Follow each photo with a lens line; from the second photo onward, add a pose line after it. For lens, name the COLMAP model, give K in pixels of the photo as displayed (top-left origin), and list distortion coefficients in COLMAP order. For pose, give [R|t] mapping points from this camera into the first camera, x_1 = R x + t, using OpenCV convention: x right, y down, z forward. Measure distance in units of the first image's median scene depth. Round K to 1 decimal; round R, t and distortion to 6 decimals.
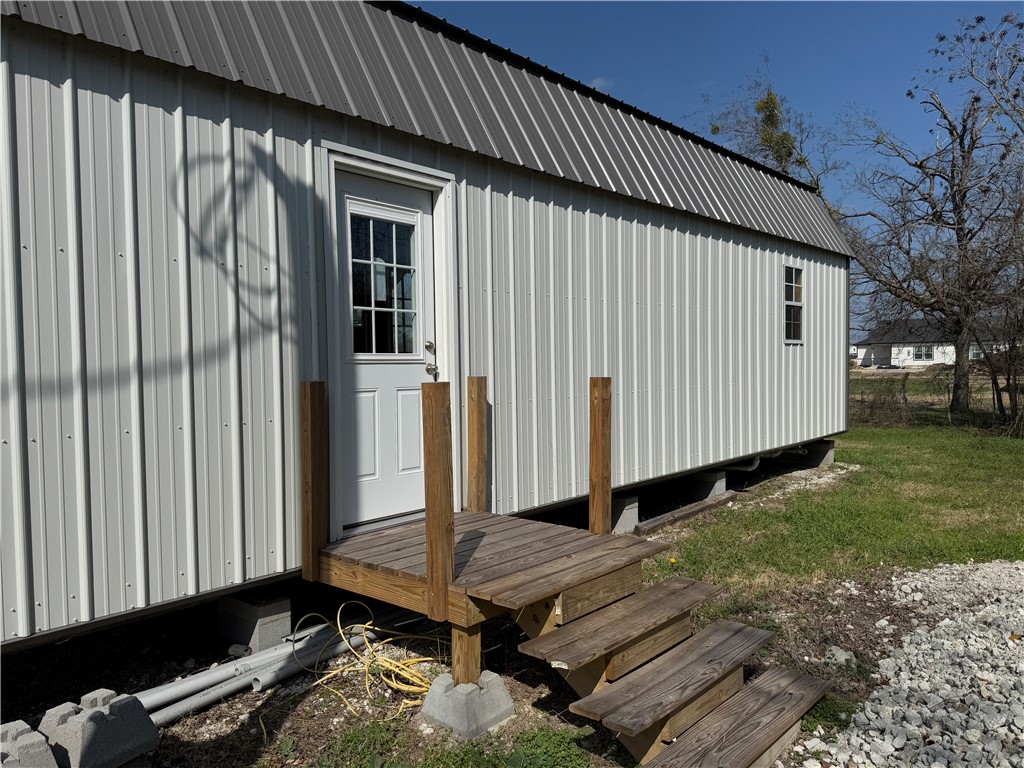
lens RADIAL K [[747.4, 0, 512.7], [0, 747.4, 383.2], [0, 0, 1]] dist [0.007793, 0.001971]
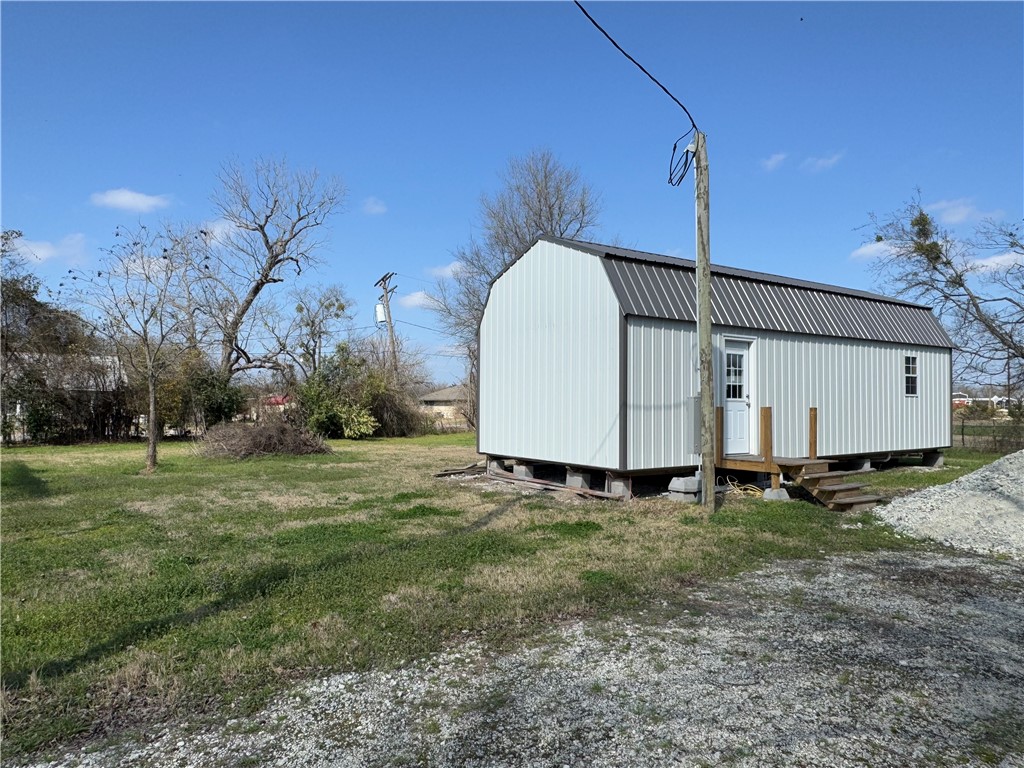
lens RADIAL K [[682.0, 0, 510.3], [0, 682.0, 386.5], [0, 0, 1]] dist [-0.009665, -0.002415]
pose [[0.967867, 0.009353, -0.251290, -0.333545], [-0.024049, 0.998170, -0.055474, 0.080168], [0.250312, 0.059734, 0.966321, -1.739277]]
